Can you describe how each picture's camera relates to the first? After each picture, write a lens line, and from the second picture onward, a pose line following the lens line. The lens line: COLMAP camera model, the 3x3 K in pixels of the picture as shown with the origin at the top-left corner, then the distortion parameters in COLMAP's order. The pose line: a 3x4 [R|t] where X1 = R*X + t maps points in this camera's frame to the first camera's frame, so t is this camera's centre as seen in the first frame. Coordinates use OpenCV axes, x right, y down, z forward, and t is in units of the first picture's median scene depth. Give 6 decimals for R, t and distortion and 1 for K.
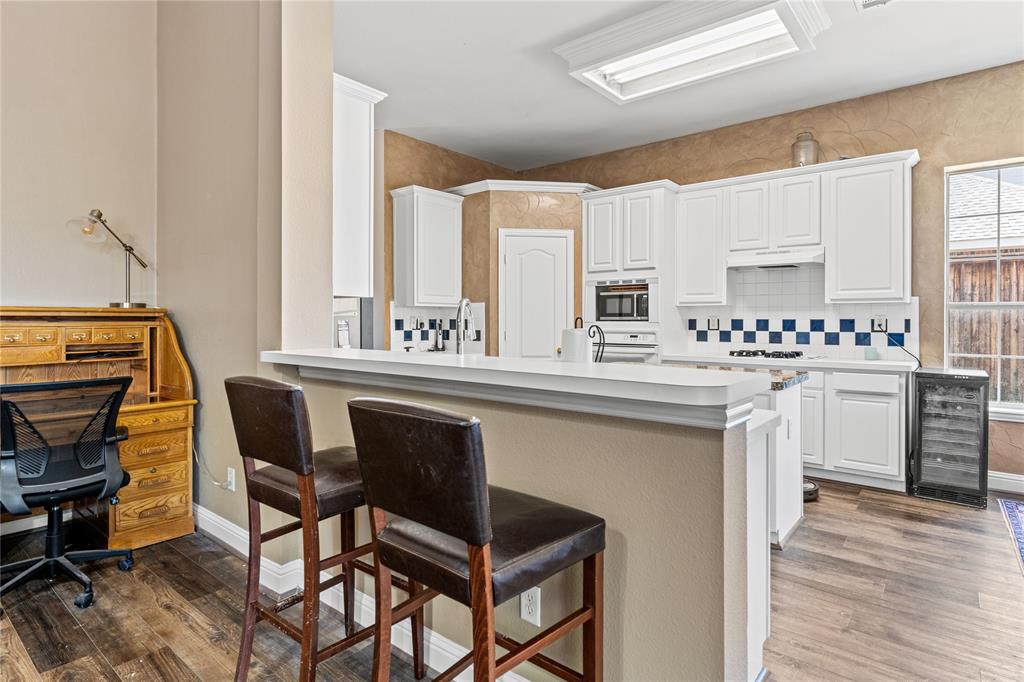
lens RADIAL K [[551.7, 0, 505.7], [0, 551.7, 318.5], [0, 0, 1]] dist [0.001038, 0.001316]
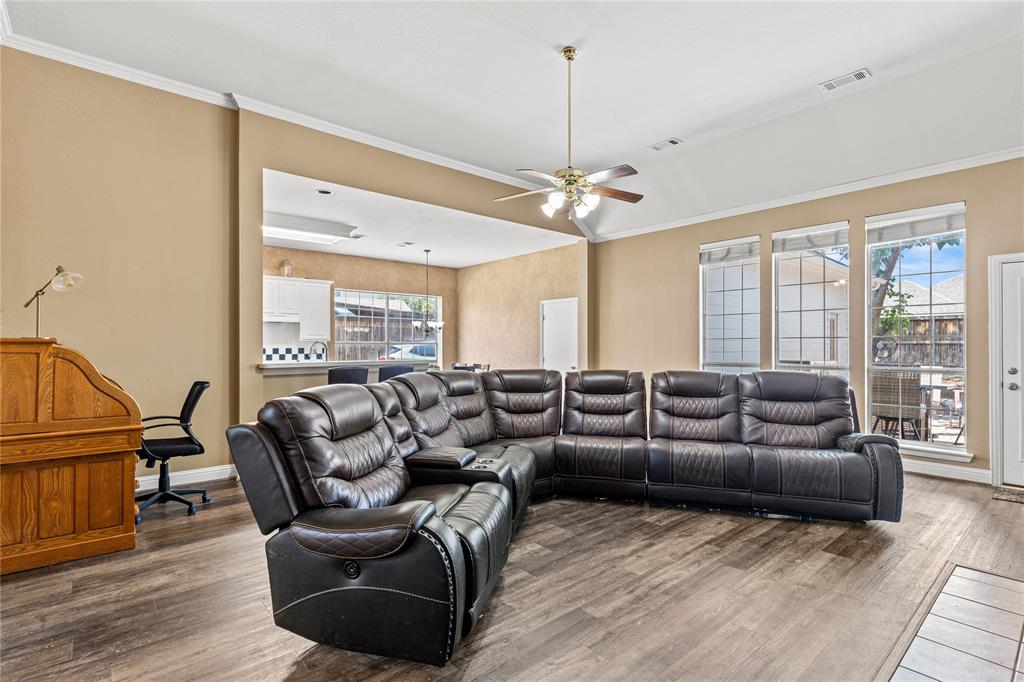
lens RADIAL K [[493.0, 0, 510.4], [0, 493.0, 341.8], [0, 0, 1]] dist [0.004294, -0.000868]
pose [[0.159536, 0.004175, 0.987183, -1.093862], [0.000030, 0.999991, -0.004234, -0.013934], [-0.987192, 0.000705, 0.159535, -0.133476]]
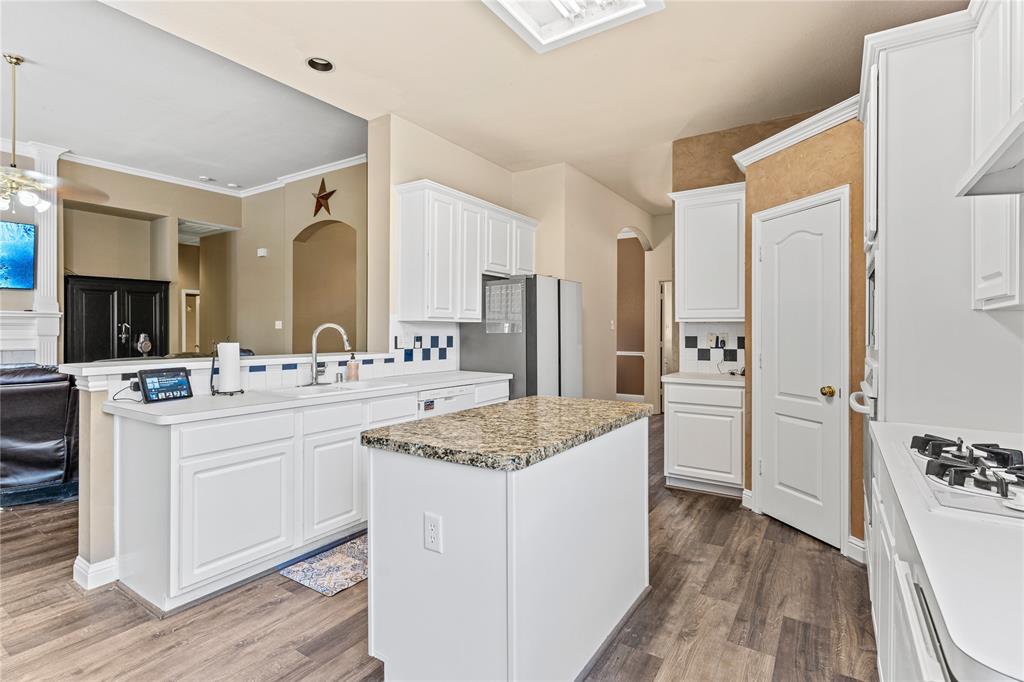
lens RADIAL K [[493.0, 0, 506.1], [0, 493.0, 331.7], [0, 0, 1]] dist [0.004294, -0.000868]
pose [[0.103169, 0.003694, -0.994657, 0.644933], [-0.000945, 0.999993, 0.003616, -0.009058], [0.994663, 0.000567, 0.103171, 0.641976]]
